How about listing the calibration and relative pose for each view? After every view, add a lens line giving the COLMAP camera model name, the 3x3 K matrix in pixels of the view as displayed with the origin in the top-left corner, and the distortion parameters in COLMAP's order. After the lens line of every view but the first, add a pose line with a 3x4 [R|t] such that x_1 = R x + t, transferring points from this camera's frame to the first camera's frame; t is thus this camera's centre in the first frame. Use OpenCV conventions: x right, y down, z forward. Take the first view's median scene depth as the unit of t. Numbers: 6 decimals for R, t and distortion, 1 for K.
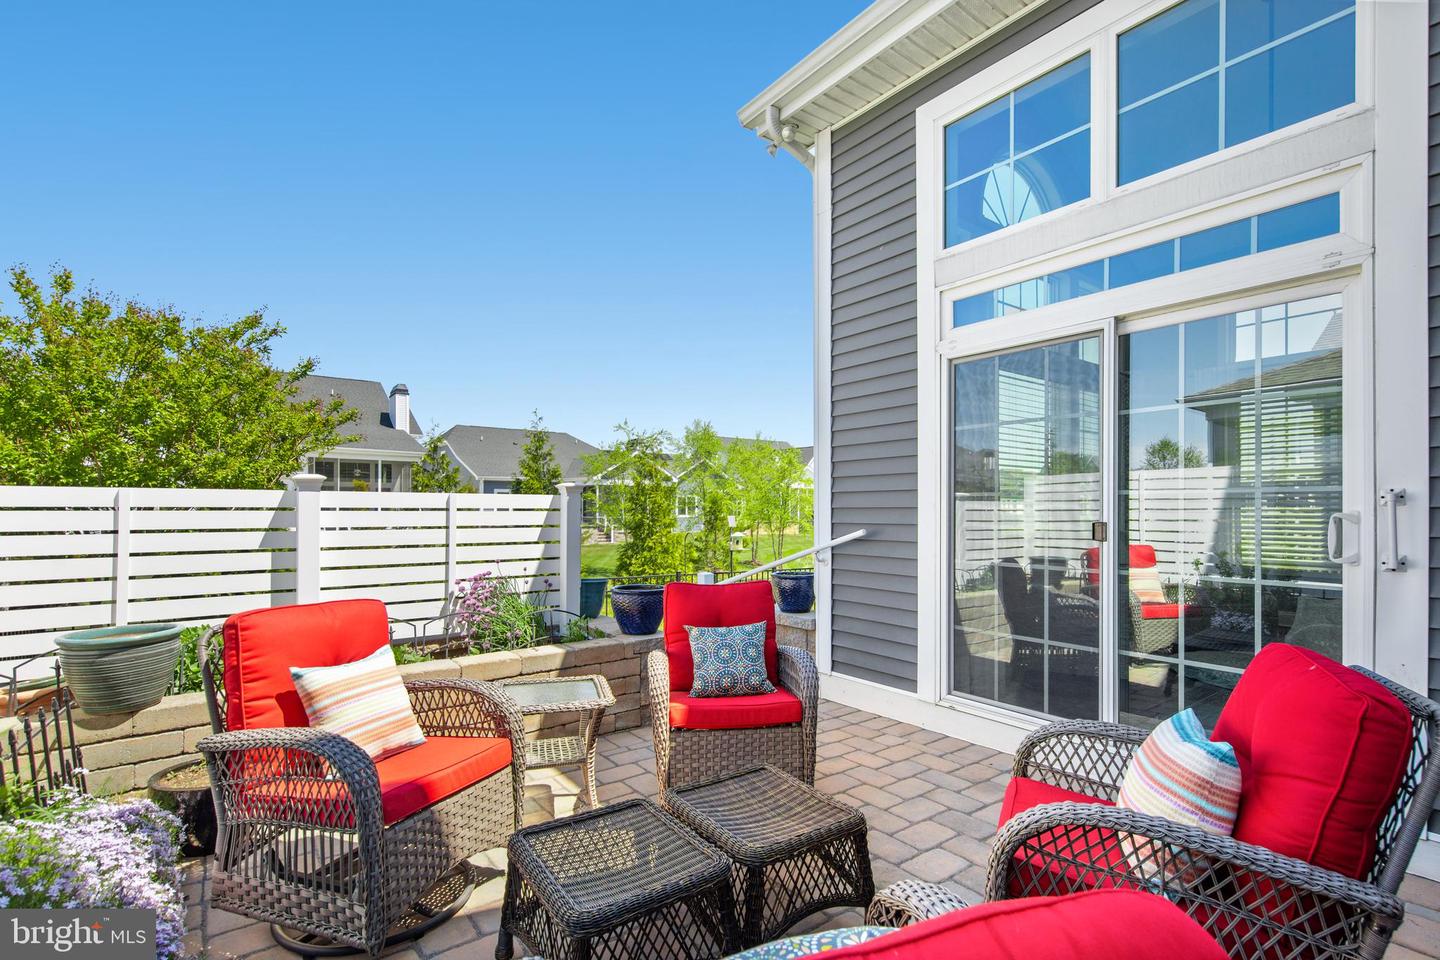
lens RADIAL K [[674.0, 0, 731.0], [0, 674.0, 514.5], [0, 0, 1]] dist [0.003796, 0.000104]
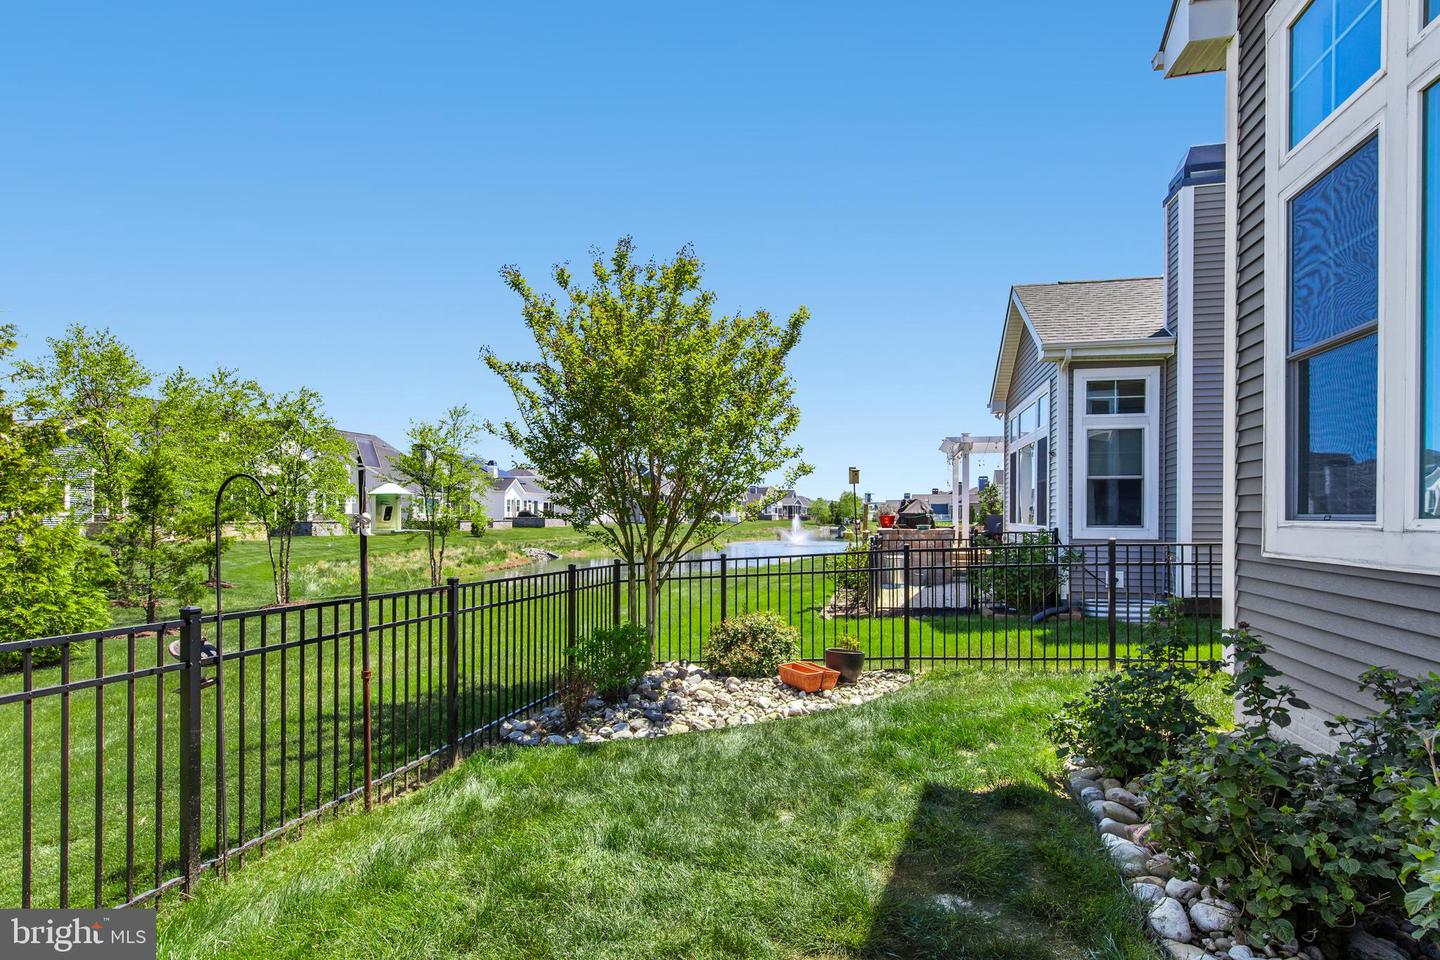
lens RADIAL K [[716.5, 0, 723.1], [0, 716.5, 516.5], [0, 0, 1]] dist [0.002357, 0.000223]
pose [[0.769674, 0.001254, 0.638435, -0.201141], [-0.001826, 0.999998, 0.000237, 0.087245], [-0.638434, -0.001348, 0.769675, 1.440700]]
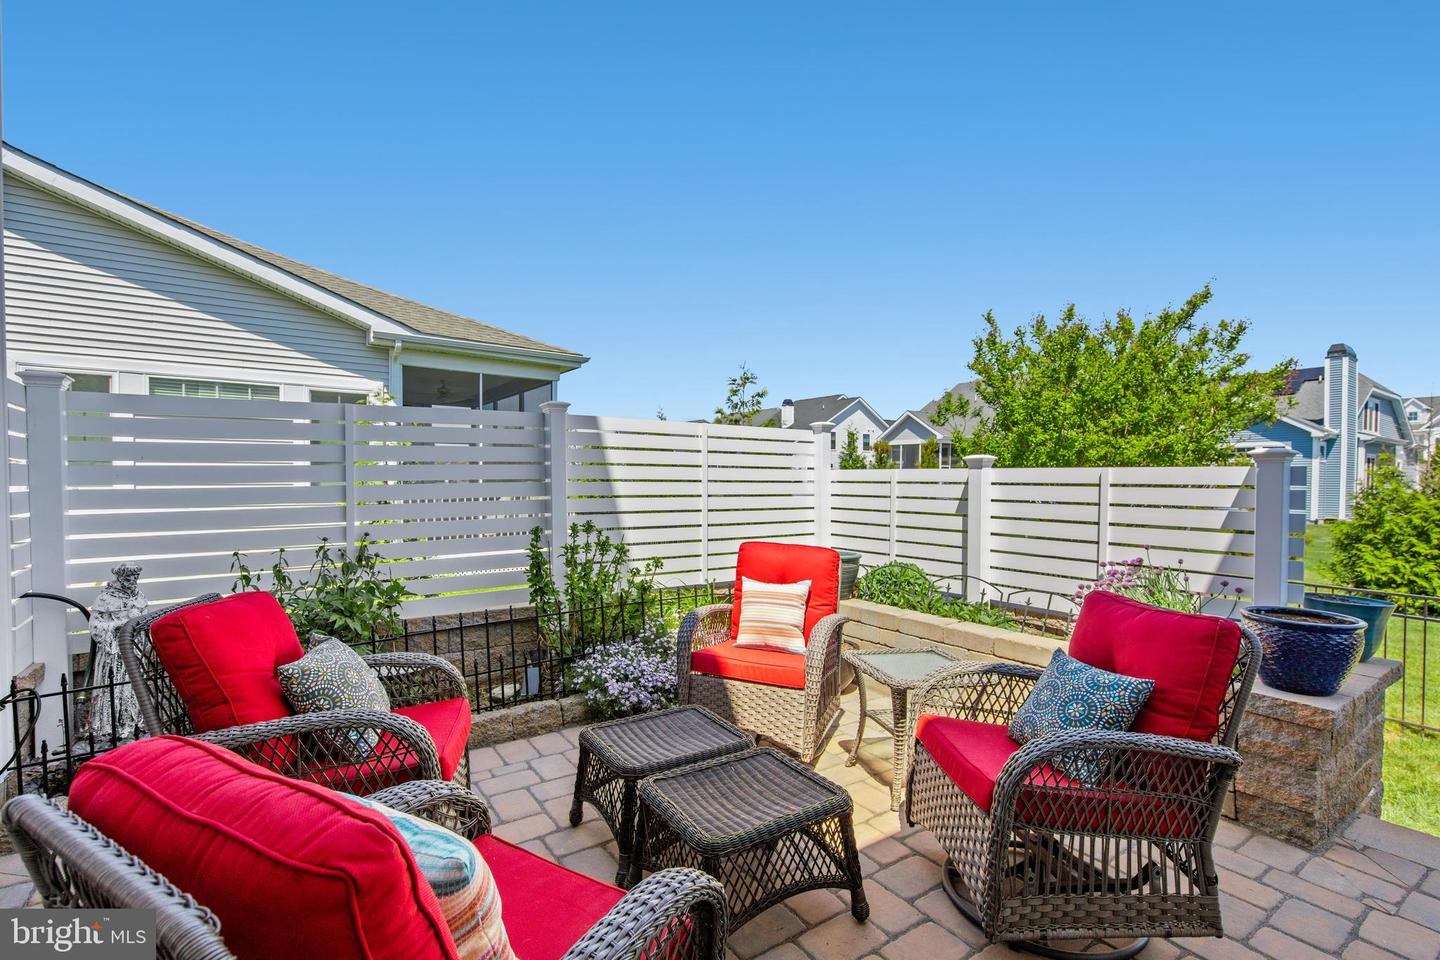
lens RADIAL K [[658.4, 0, 725.8], [0, 658.4, 497.8], [0, 0, 1]] dist [0.003938, 0.000496]
pose [[-0.044654, 0.030676, -0.998531, 0.515267], [-0.011801, 0.999442, 0.031232, -0.012464], [0.998933, 0.013178, -0.044267, 0.523313]]
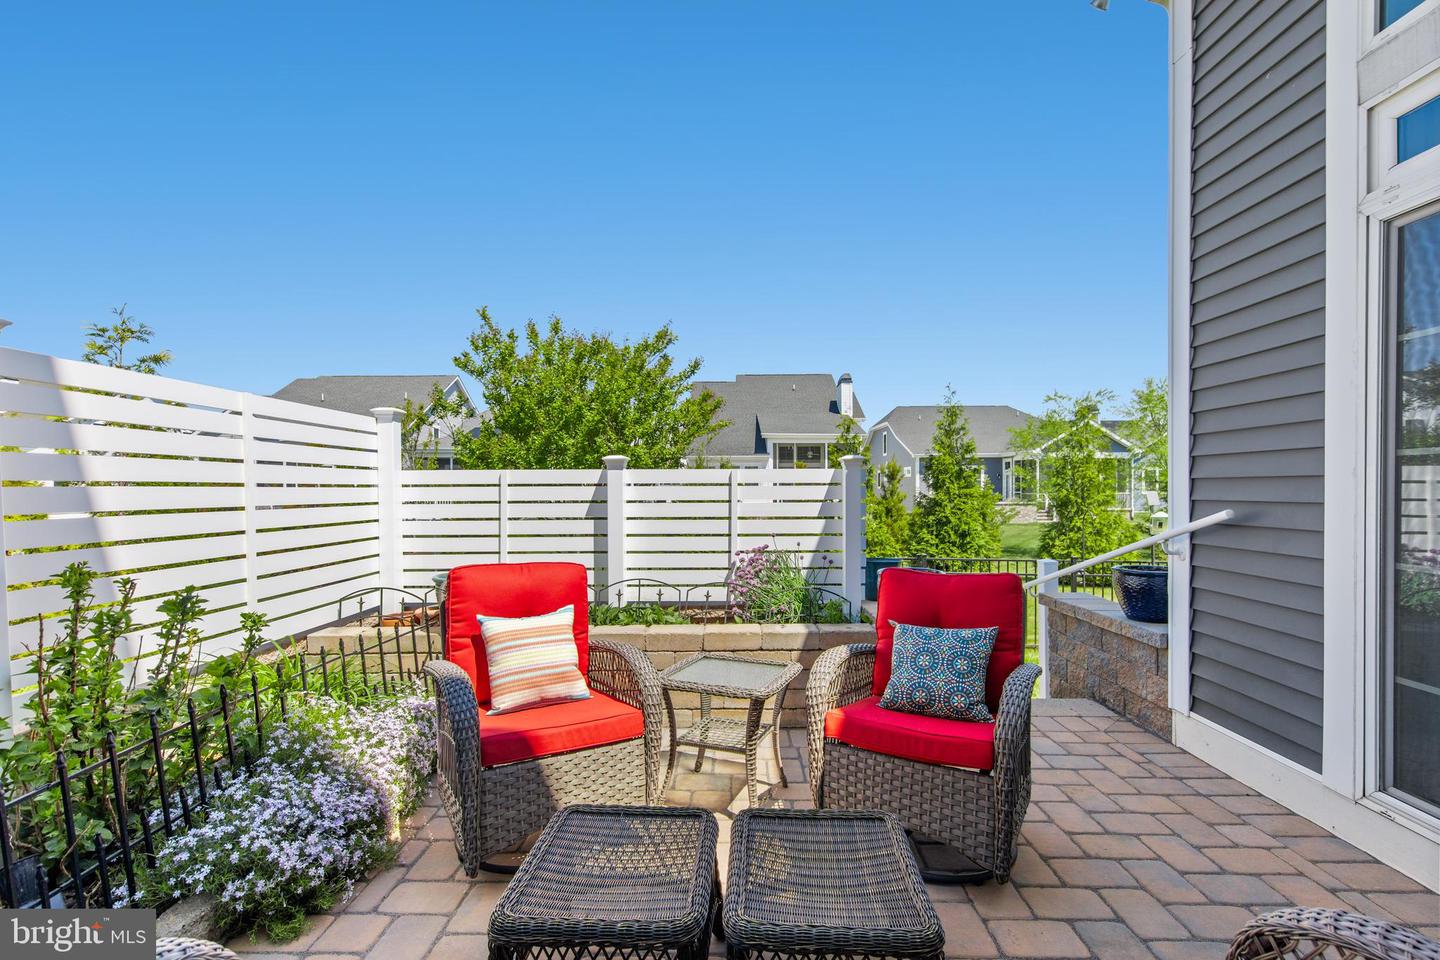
lens RADIAL K [[658.4, 0, 725.8], [0, 658.4, 497.8], [0, 0, 1]] dist [0.003938, 0.000496]
pose [[0.784852, 0.005559, -0.619658, 0.217794], [0.000691, 0.999951, 0.009846, 0.003364], [0.619683, -0.008156, 0.784810, 0.181298]]
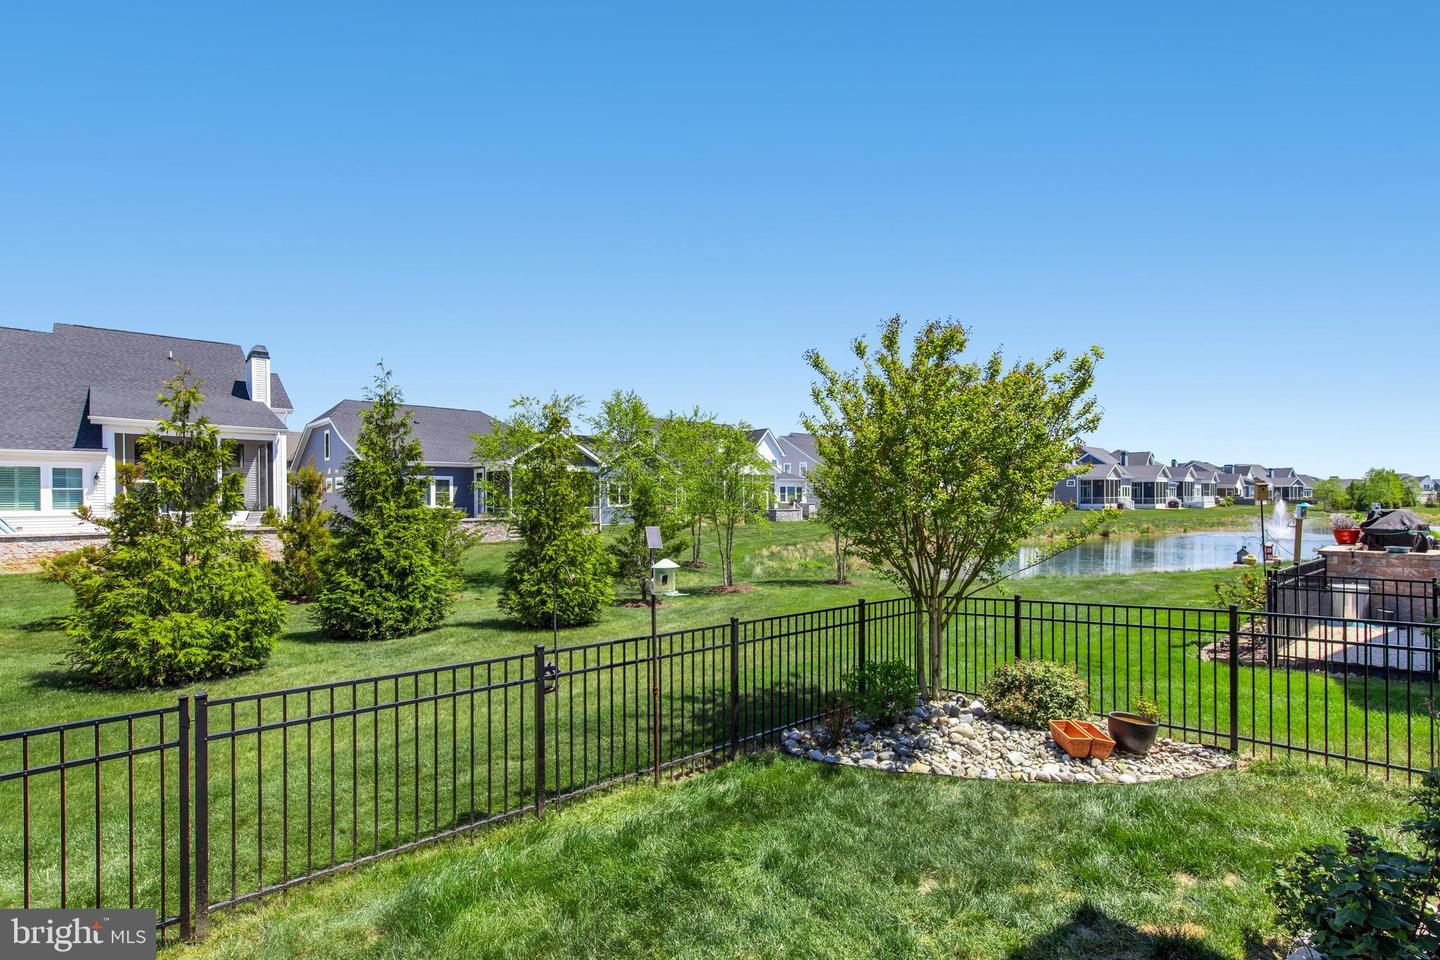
lens RADIAL K [[658.4, 0, 725.8], [0, 658.4, 497.8], [0, 0, 1]] dist [0.003938, 0.000496]
pose [[0.996737, -0.002236, 0.080687, 0.037904], [0.002570, 0.999989, -0.004042, -0.043150], [-0.080677, 0.004236, 0.996731, 1.237794]]
